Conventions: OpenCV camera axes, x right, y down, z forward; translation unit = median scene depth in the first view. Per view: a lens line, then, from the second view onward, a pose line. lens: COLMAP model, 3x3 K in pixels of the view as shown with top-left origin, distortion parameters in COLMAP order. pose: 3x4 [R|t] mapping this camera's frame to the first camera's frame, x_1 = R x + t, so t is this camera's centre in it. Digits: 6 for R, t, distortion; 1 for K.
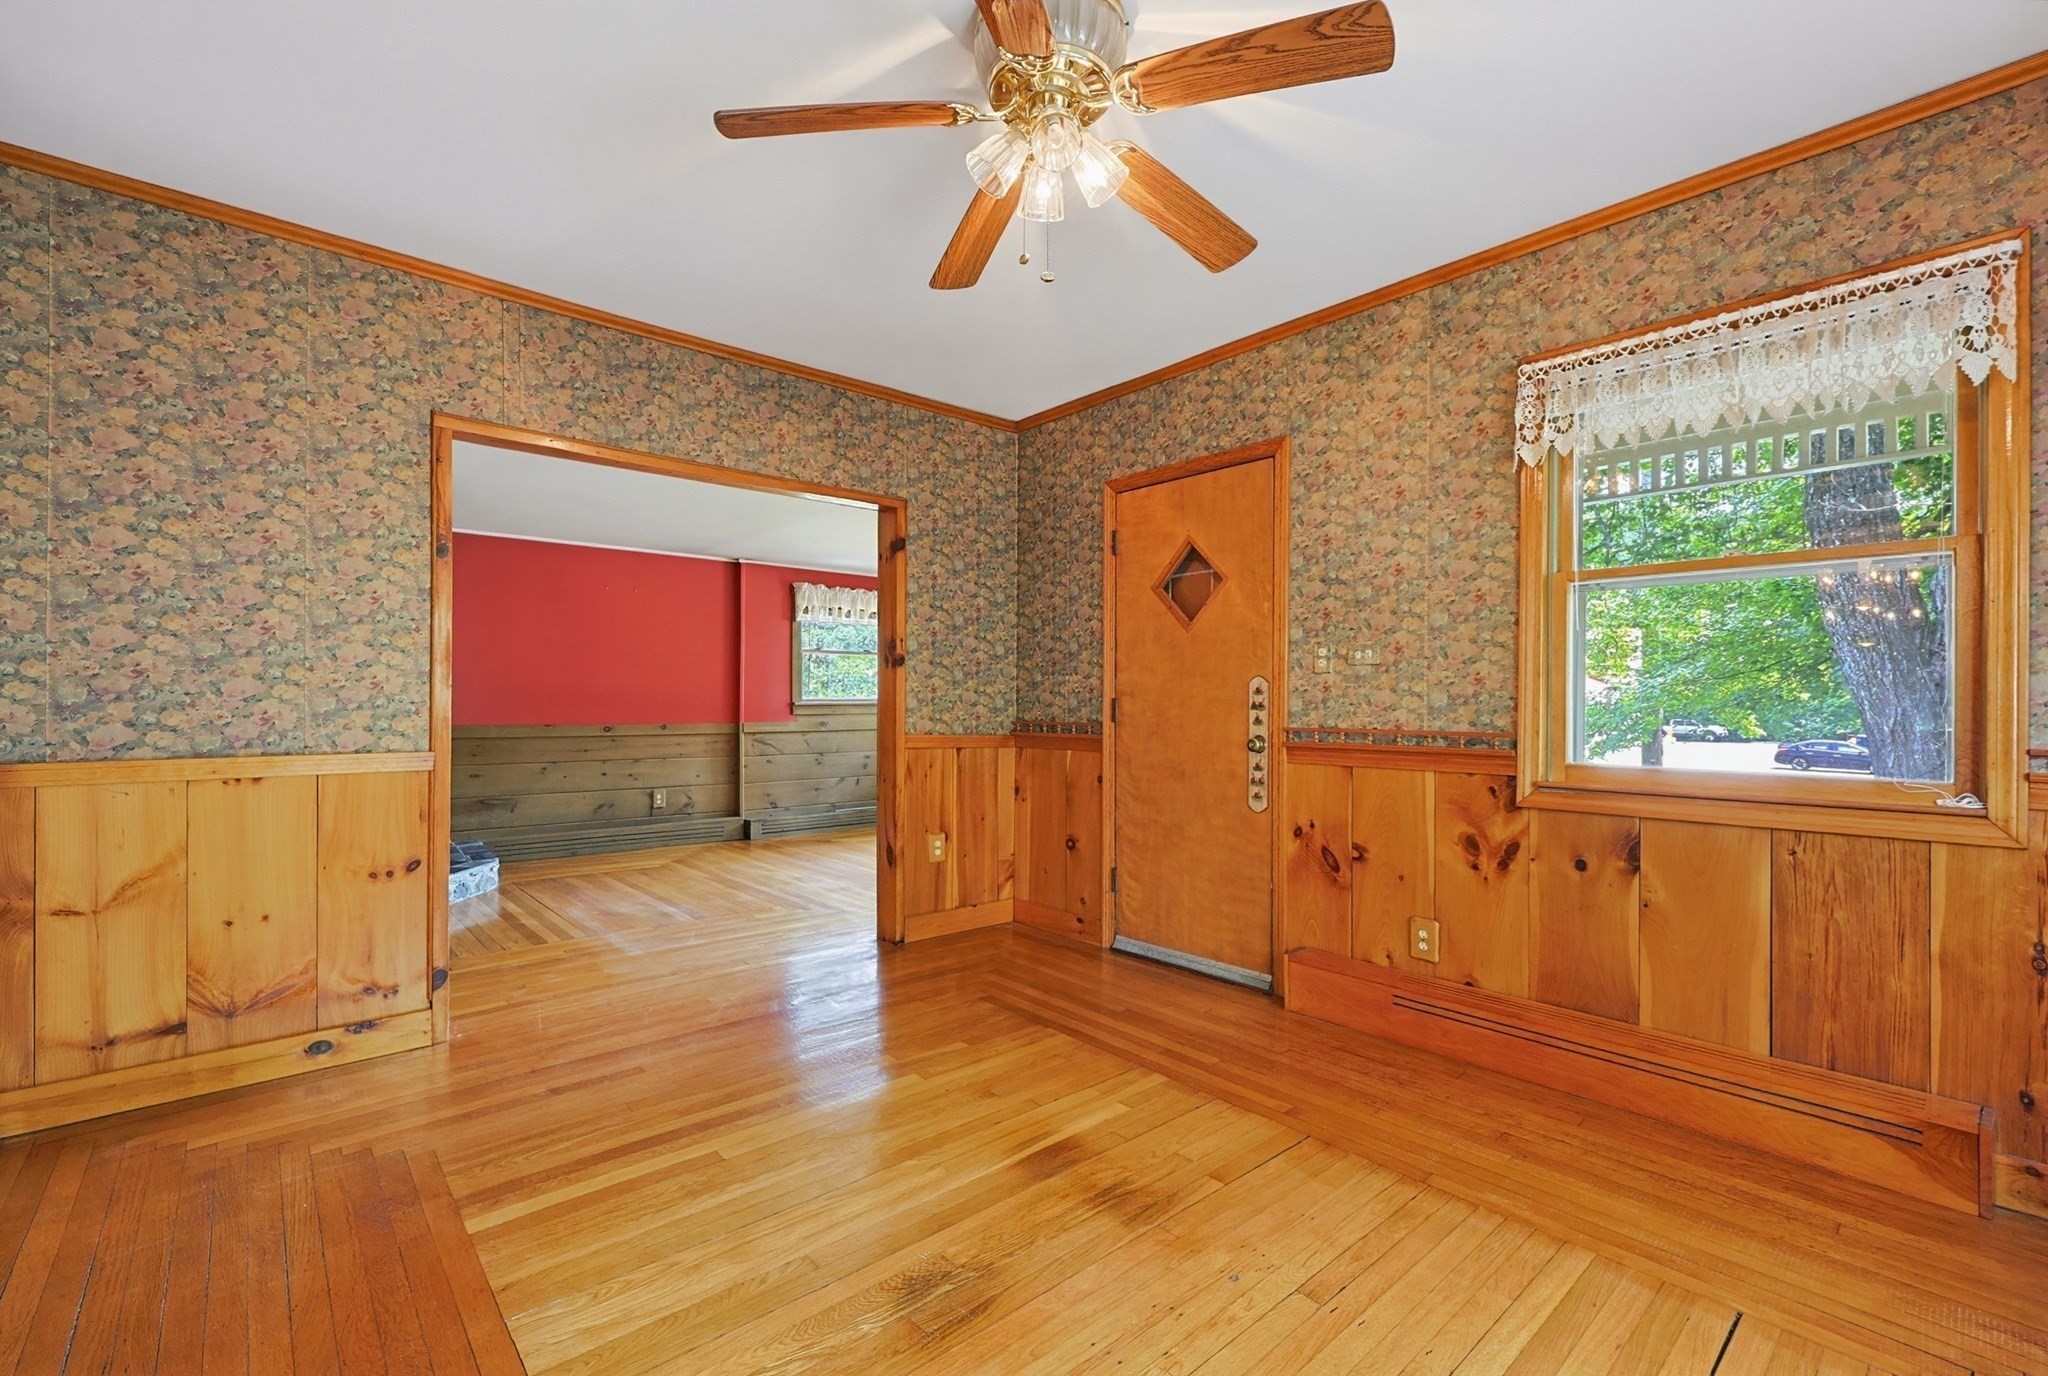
lens RADIAL K [[890.6, 0, 1031.8], [0, 890.6, 704.7], [0, 0, 1]] dist [-0.001036, -0.000067]
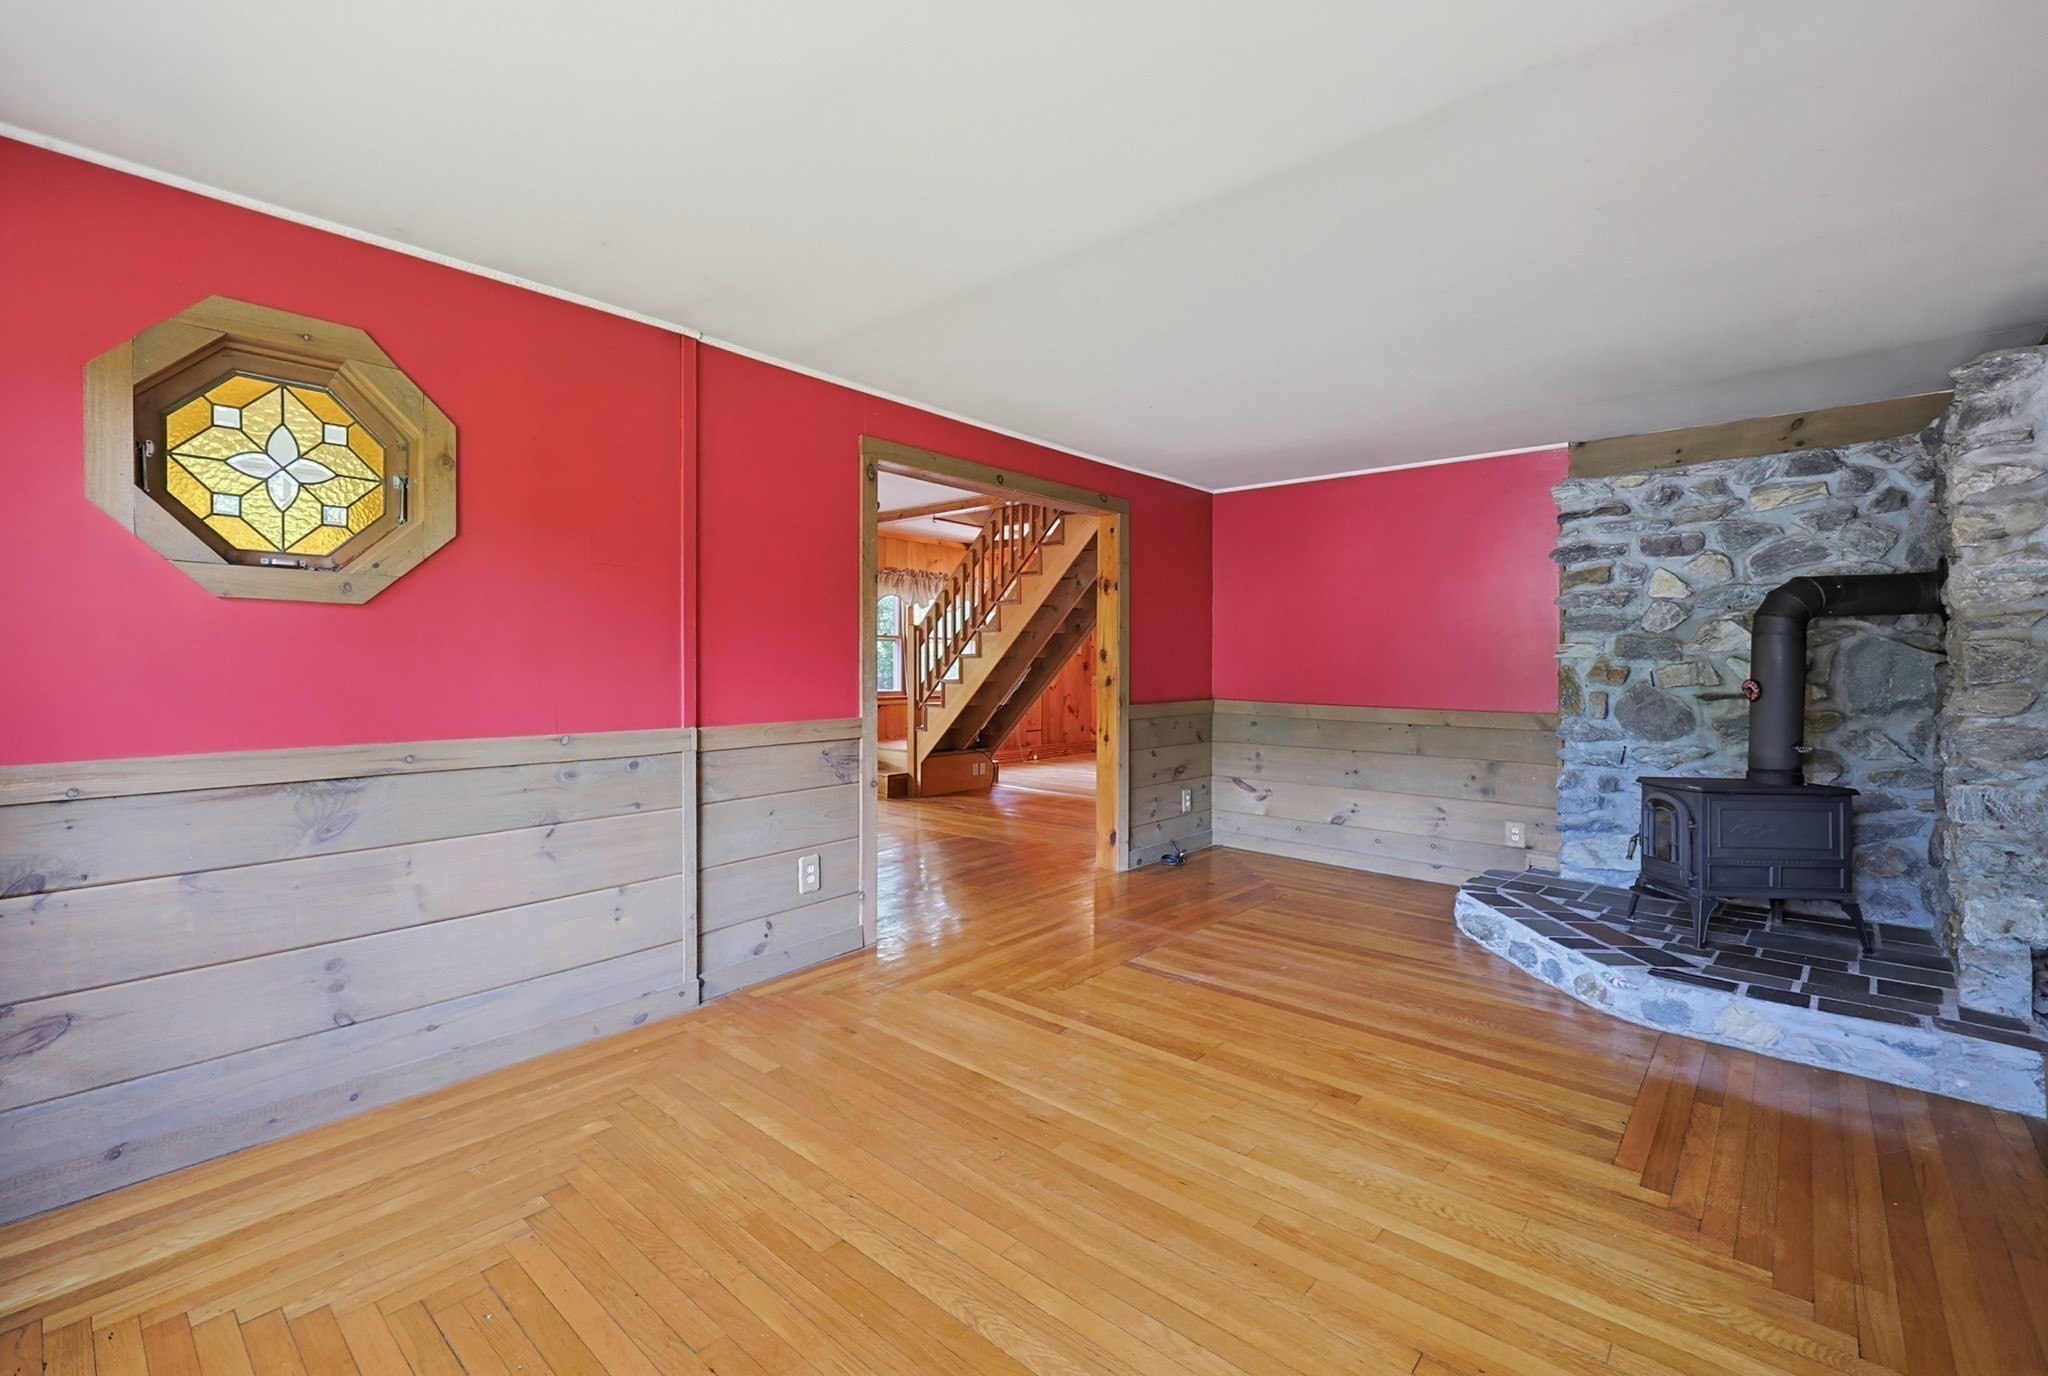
lens RADIAL K [[878.7, 0, 1027.9], [0, 878.7, 666.7], [0, 0, 1]] dist [-0.000414, -0.000269]
pose [[-0.992425, -0.001586, -0.122842, -0.136207], [-0.002054, 0.999991, 0.003678, -0.010446], [0.122836, 0.003903, -0.992419, 1.186747]]
